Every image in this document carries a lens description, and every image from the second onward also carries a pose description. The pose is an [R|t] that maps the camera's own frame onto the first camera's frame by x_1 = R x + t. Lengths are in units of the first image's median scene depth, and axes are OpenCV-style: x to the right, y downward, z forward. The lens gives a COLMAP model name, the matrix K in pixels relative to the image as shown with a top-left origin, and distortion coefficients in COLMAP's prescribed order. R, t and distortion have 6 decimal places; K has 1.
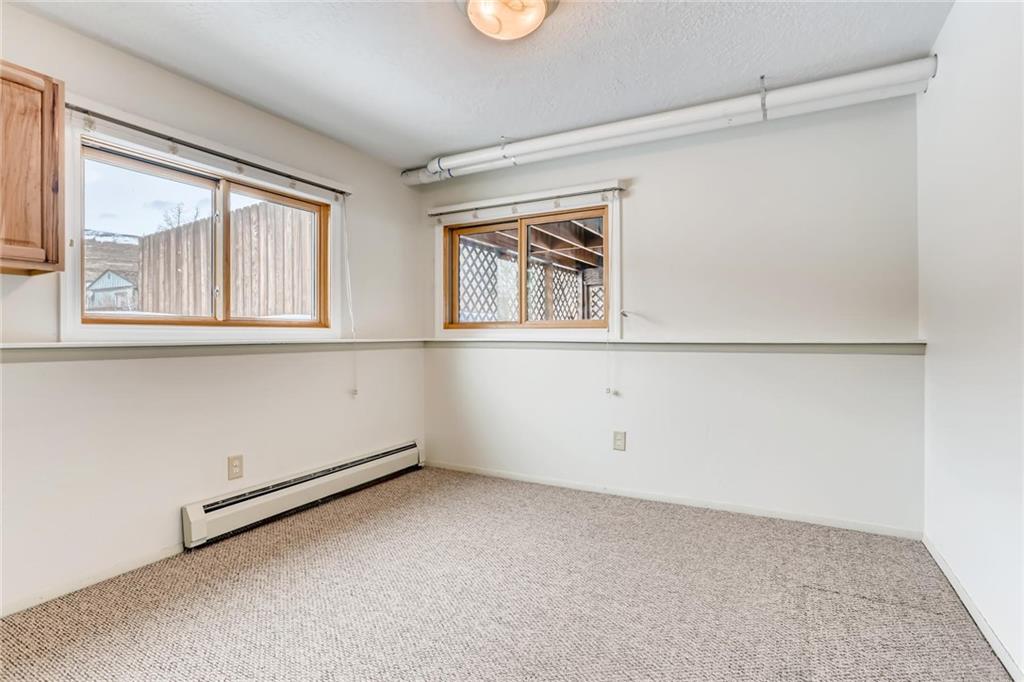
lens RADIAL K [[499.1, 0, 507.6], [0, 499.1, 343.3], [0, 0, 1]] dist [-0.028613, 0.026900]
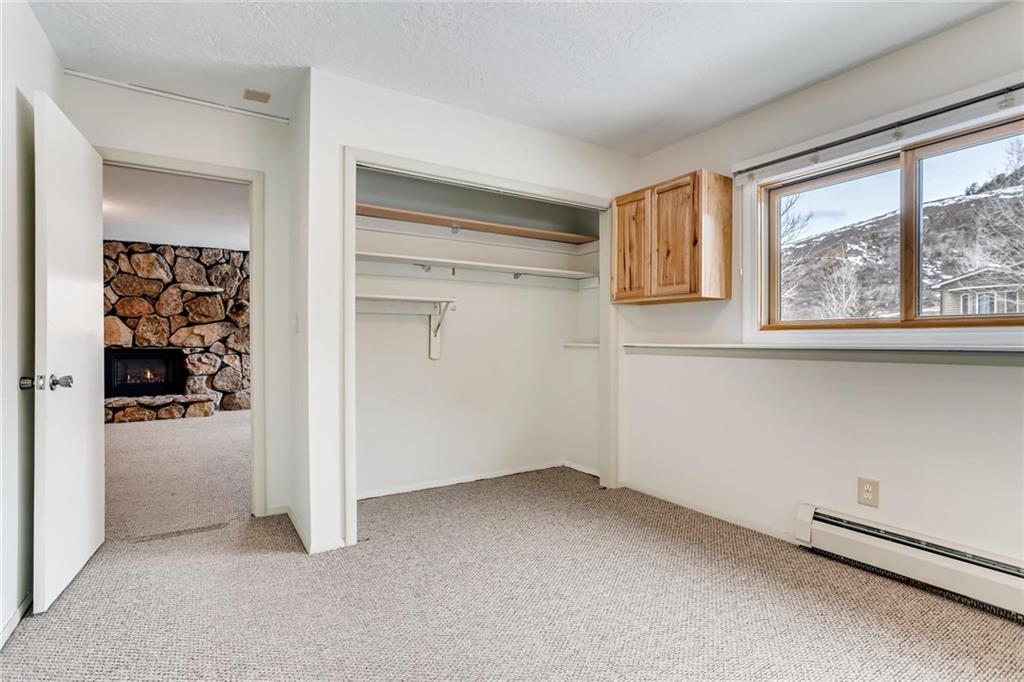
lens RADIAL K [[499.1, 0, 507.6], [0, 499.1, 343.3], [0, 0, 1]] dist [-0.028613, 0.026900]
pose [[-0.468040, 0.009702, -0.883654, 0.516320], [-0.008917, 0.999837, 0.015701, -0.016641], [0.883662, 0.015228, -0.467877, 0.873540]]
